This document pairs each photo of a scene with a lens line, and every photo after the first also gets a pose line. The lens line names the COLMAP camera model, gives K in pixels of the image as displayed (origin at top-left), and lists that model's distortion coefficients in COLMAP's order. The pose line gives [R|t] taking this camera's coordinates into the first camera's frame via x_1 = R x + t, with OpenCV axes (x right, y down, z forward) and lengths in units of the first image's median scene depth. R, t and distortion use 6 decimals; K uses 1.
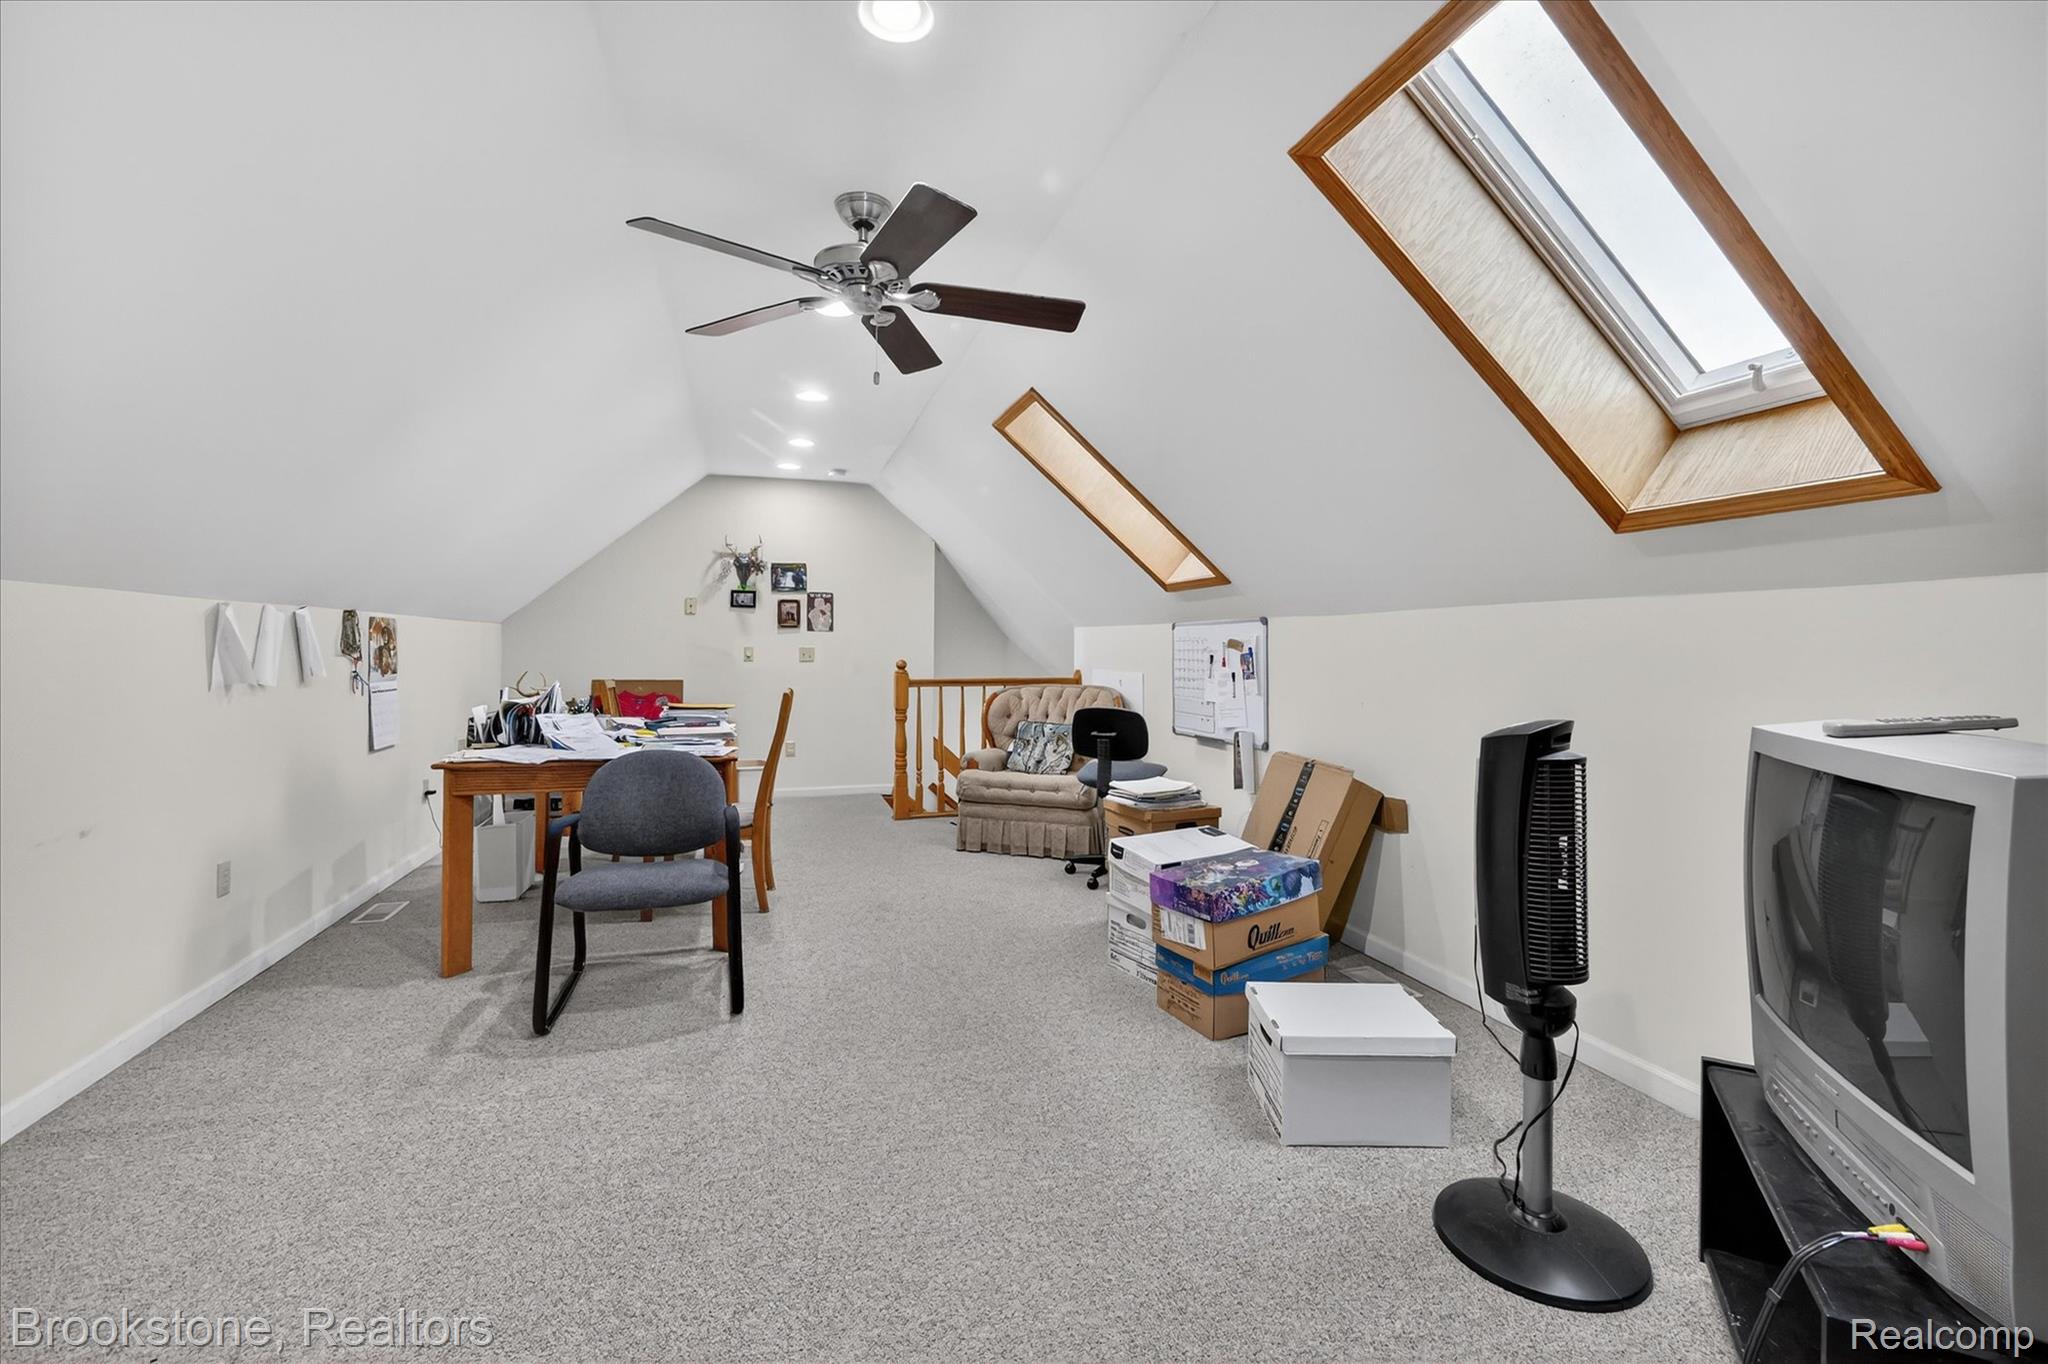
lens RADIAL K [[863.6, 0, 1001.0], [0, 863.6, 651.0], [0, 0, 1]] dist [-0.009703, 0.000477]
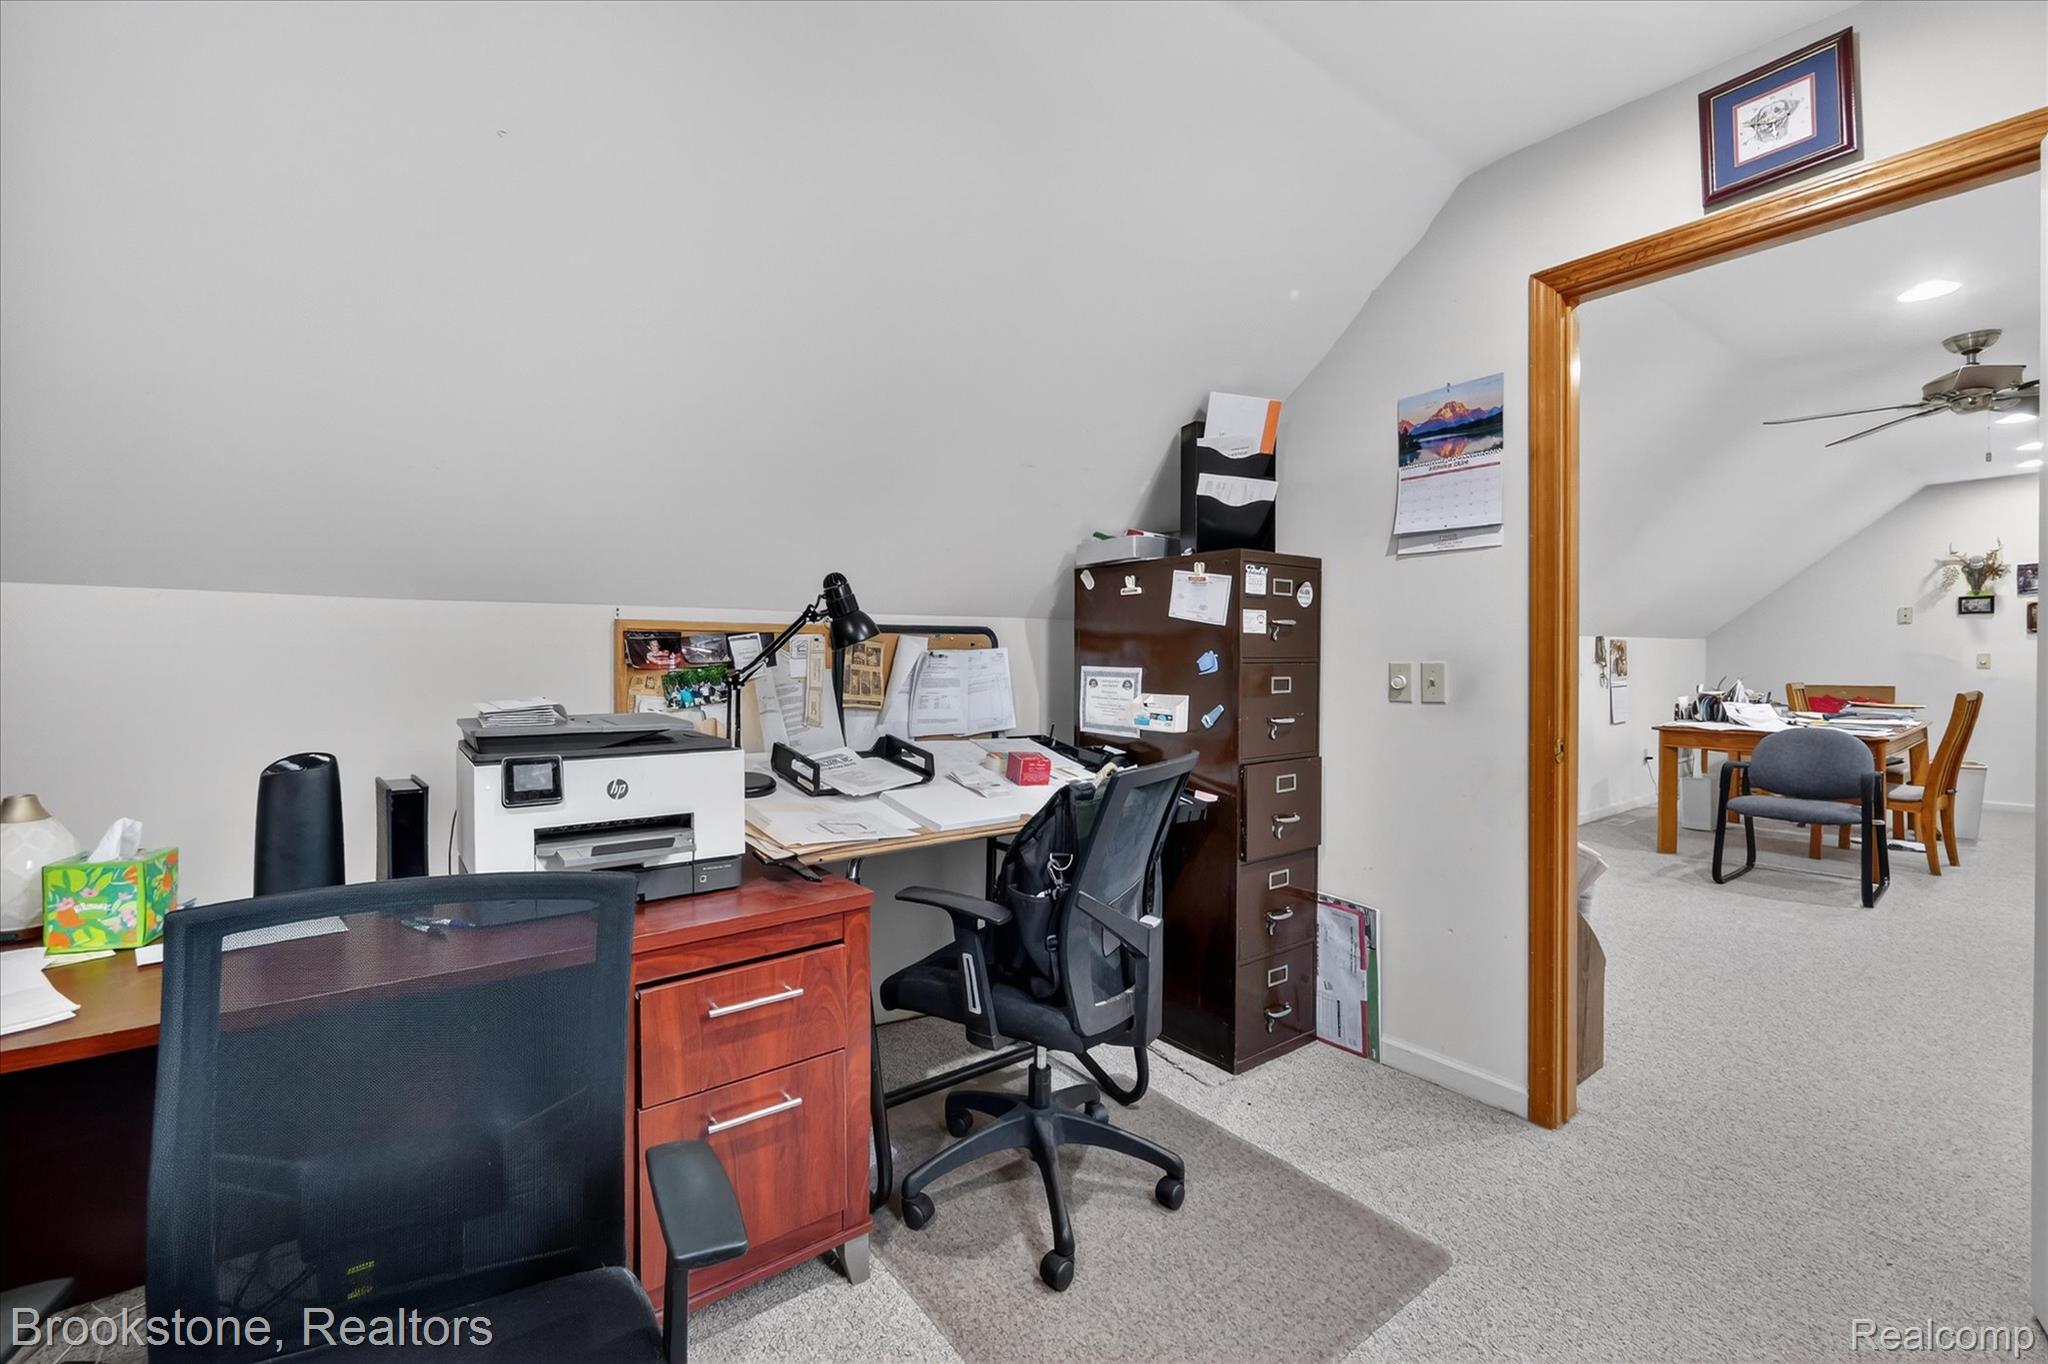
lens RADIAL K [[863.6, 0, 1015.0], [0, 863.6, 664.4], [0, 0, 1]] dist [-0.009703, 0.000477]
pose [[0.348564, -0.002225, -0.937282, 0.407591], [0.007213, 0.999974, 0.000309, -0.002167], [0.937257, -0.006869, 0.348571, -0.640009]]
